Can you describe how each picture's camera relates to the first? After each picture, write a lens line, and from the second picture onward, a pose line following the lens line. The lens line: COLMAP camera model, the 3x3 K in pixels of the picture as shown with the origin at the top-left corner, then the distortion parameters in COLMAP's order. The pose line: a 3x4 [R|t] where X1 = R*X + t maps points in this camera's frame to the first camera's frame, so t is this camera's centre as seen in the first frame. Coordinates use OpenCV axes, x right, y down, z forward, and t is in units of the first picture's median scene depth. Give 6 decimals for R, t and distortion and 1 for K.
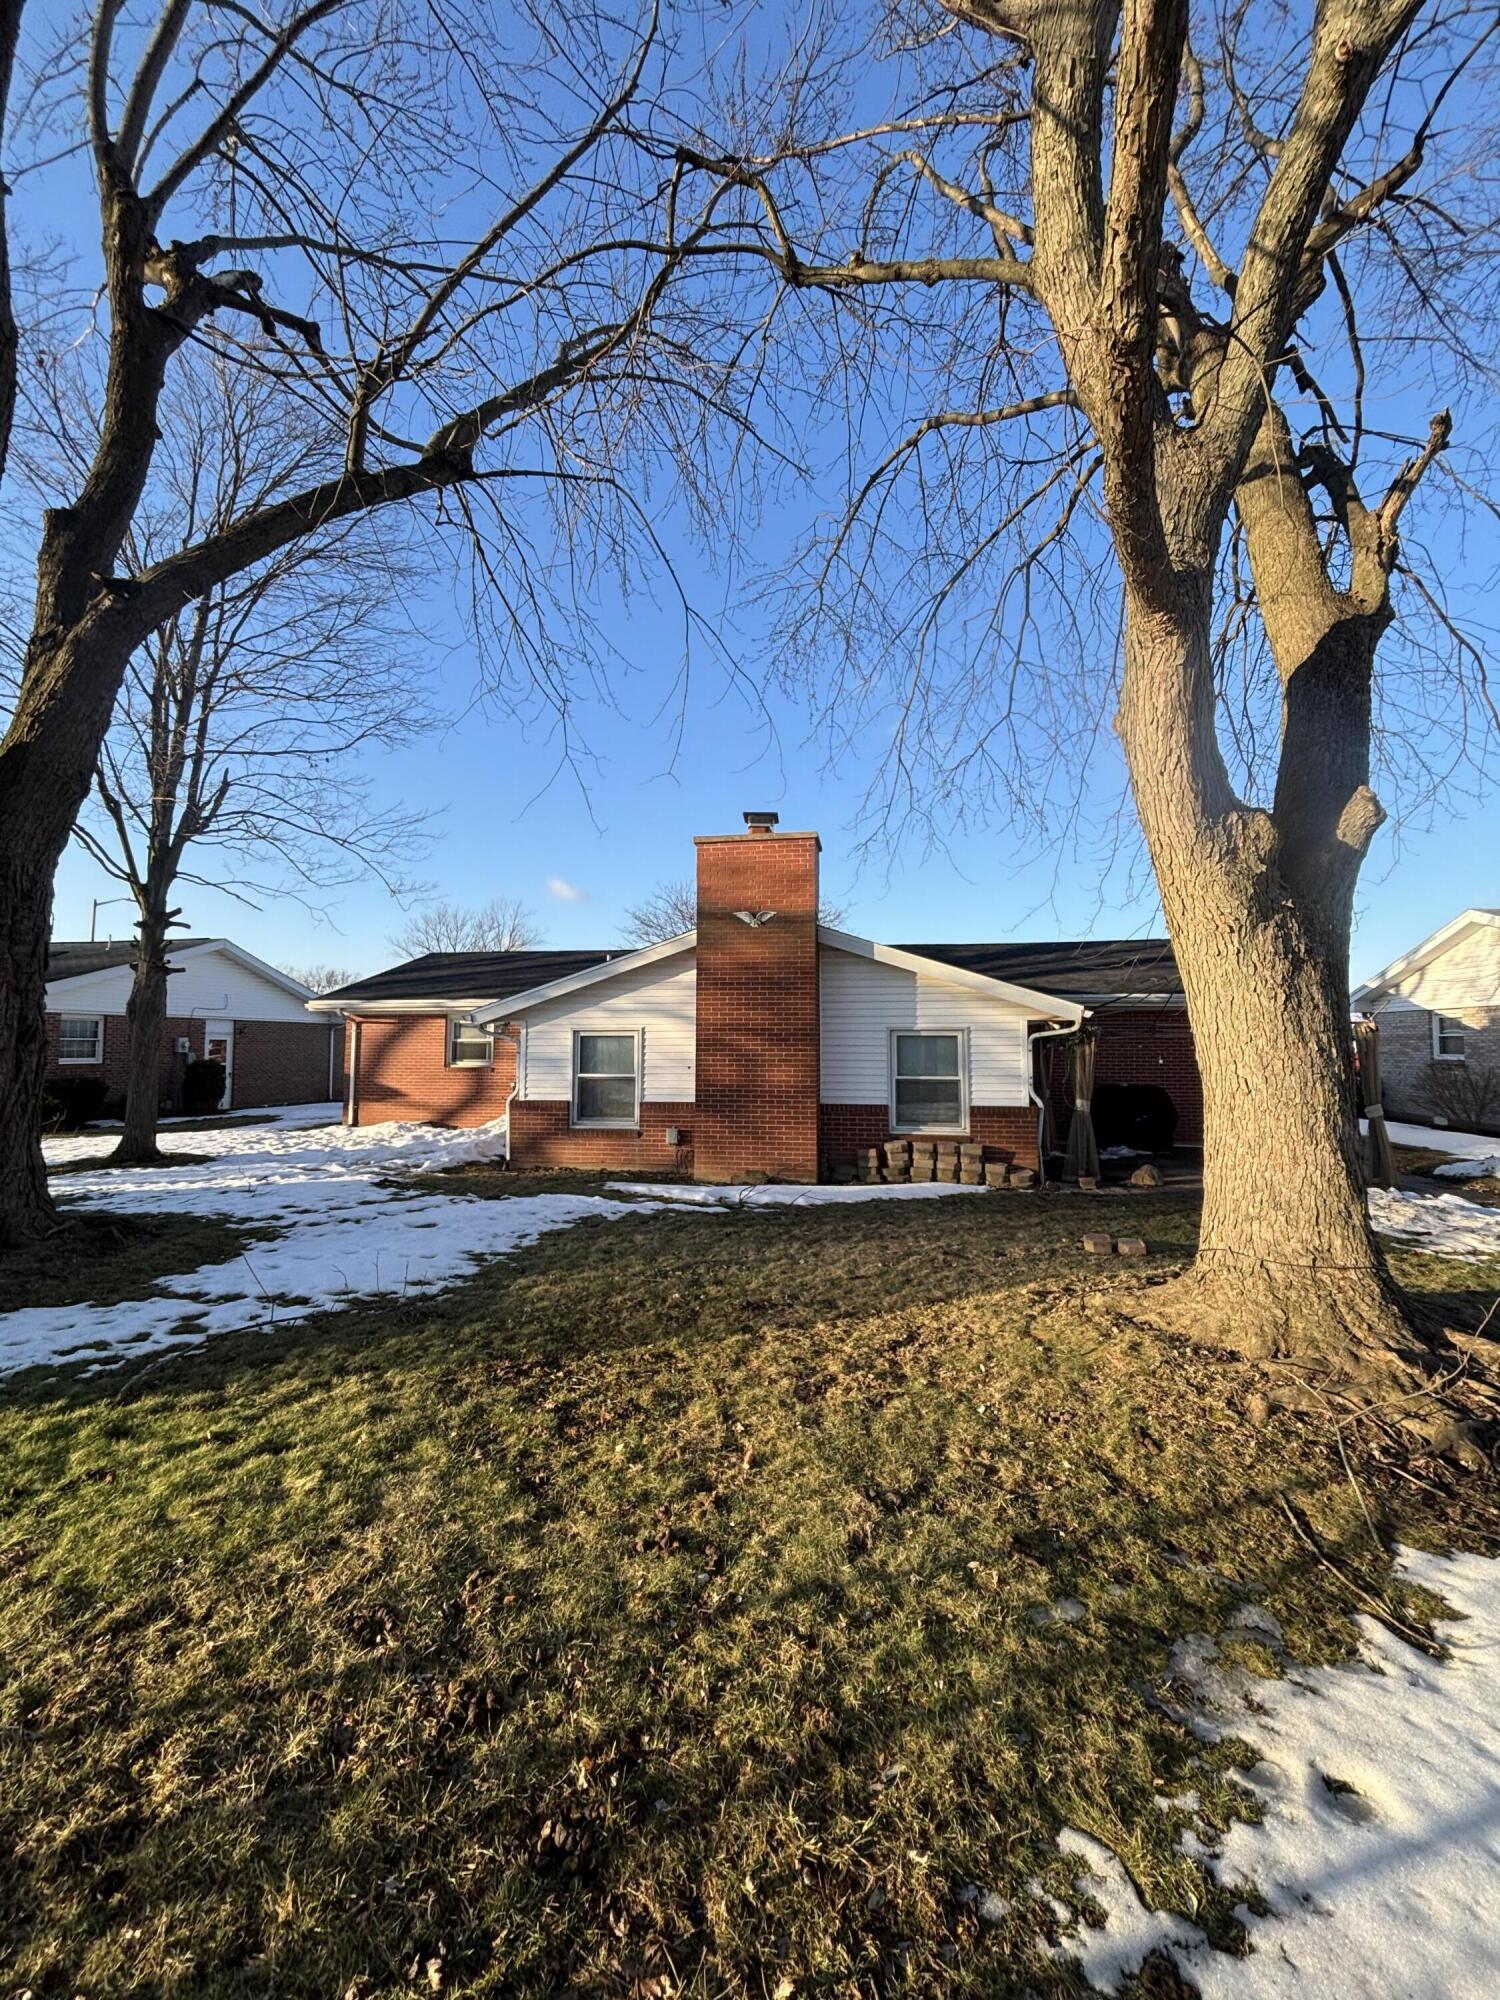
lens RADIAL K [[806.1, 0, 754.7], [0, 806.1, 994.4], [0, 0, 1]] dist [0.012397, -0.012247]
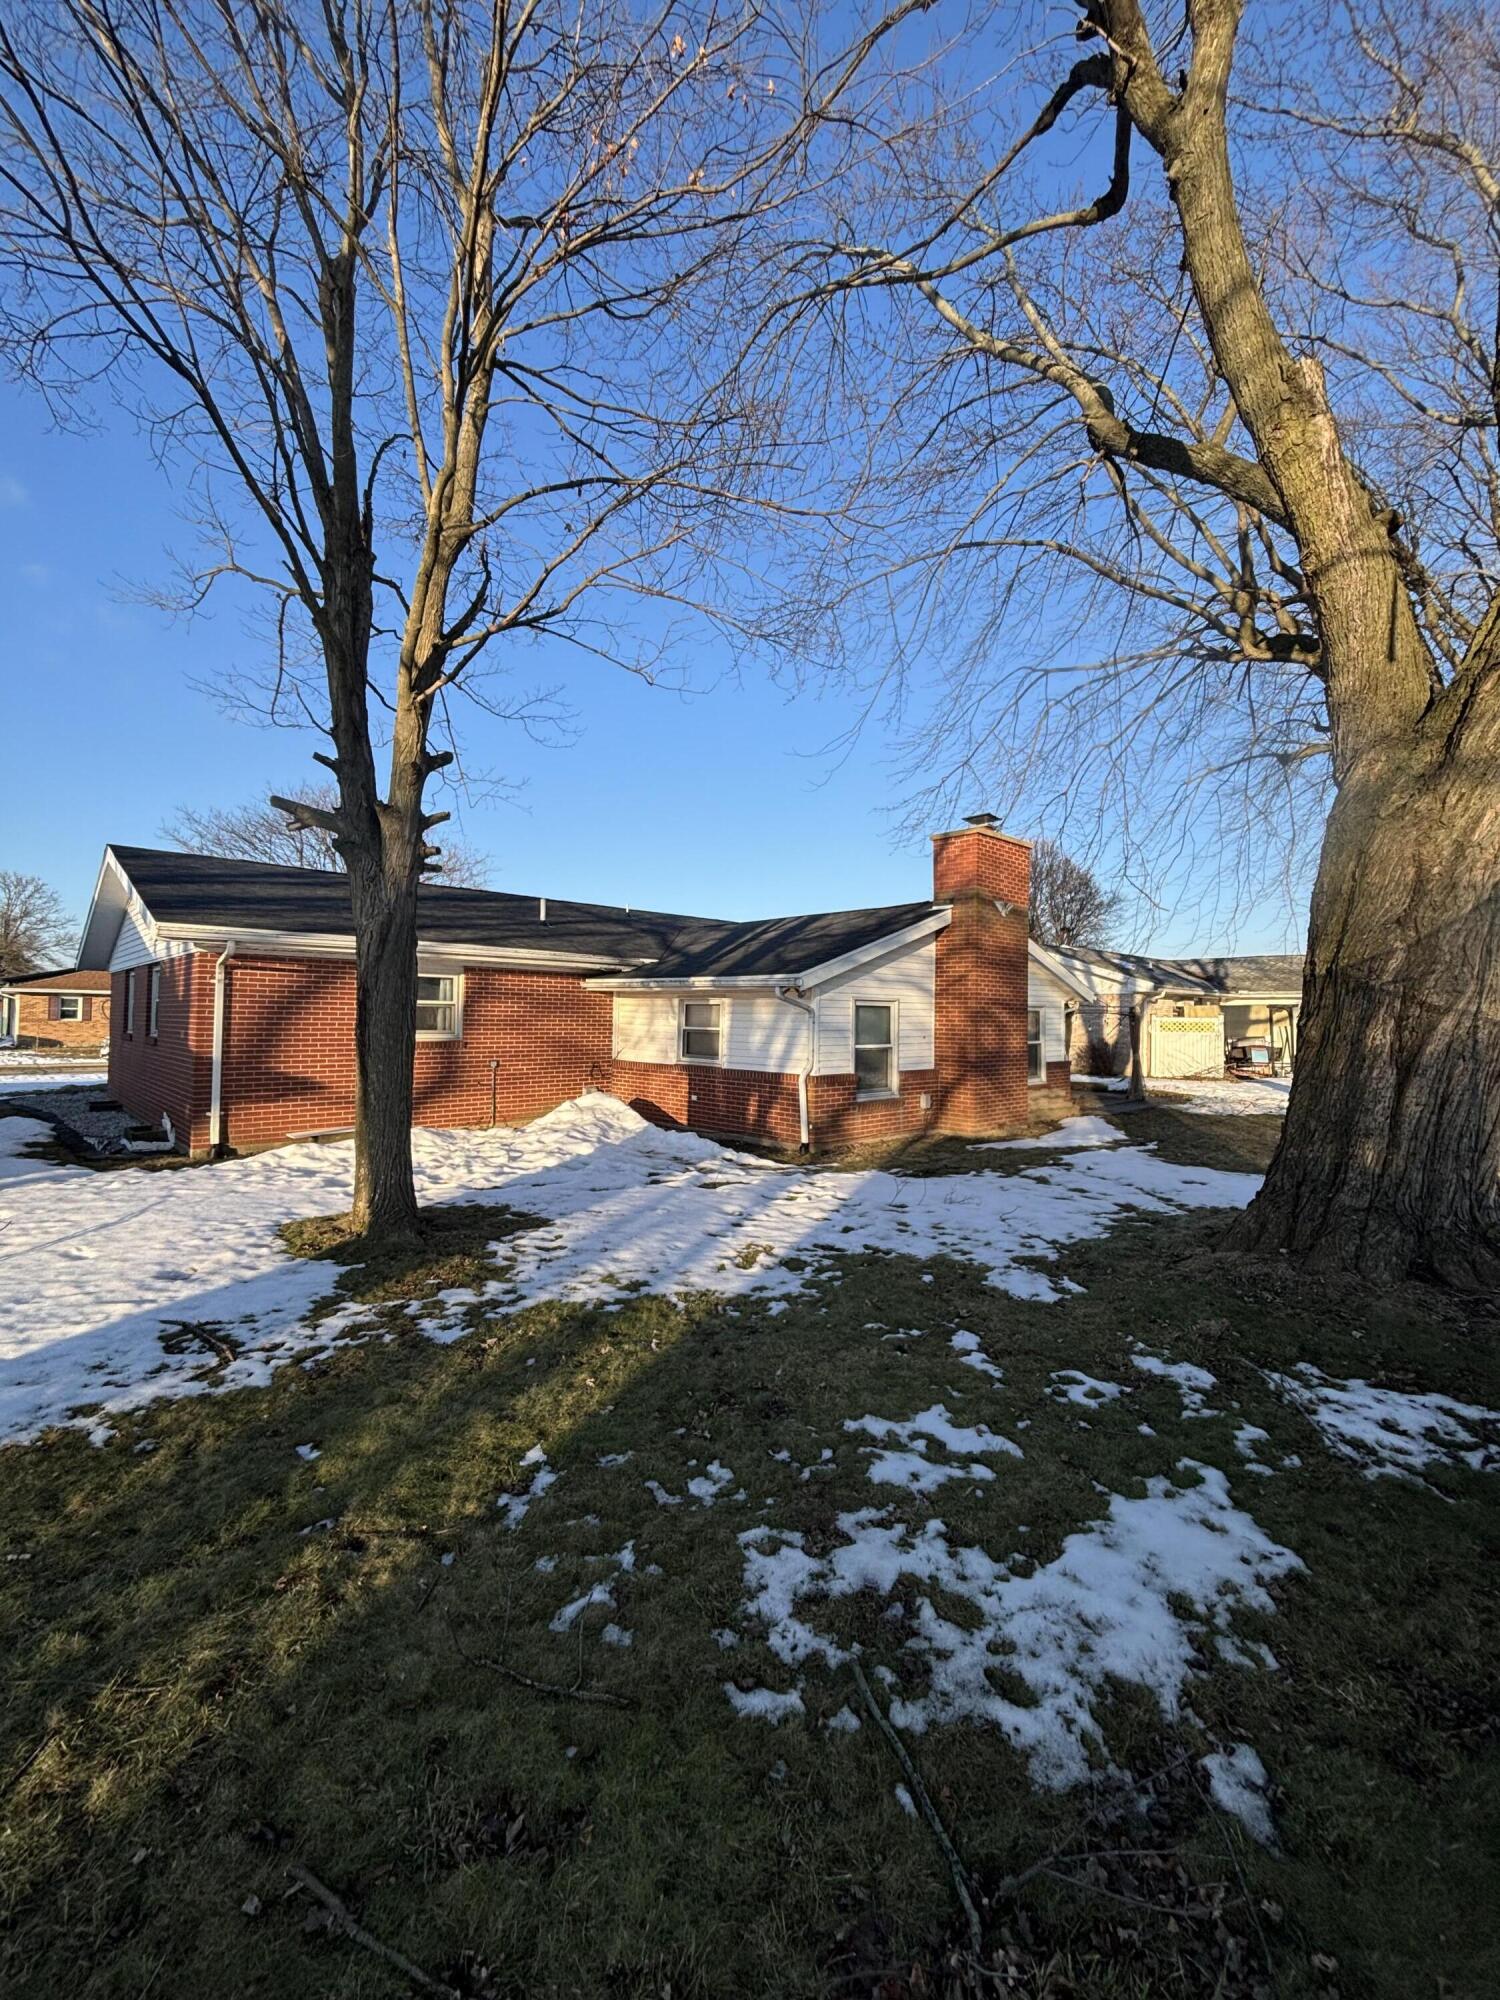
lens RADIAL K [[806.1, 0, 754.7], [0, 806.1, 994.4], [0, 0, 1]] dist [0.012397, -0.012247]
pose [[0.610662, 0.026187, 0.791458, -1.042986], [-0.063422, 0.997860, 0.015917, 0.032142], [-0.789348, -0.059916, 0.611016, 0.517701]]
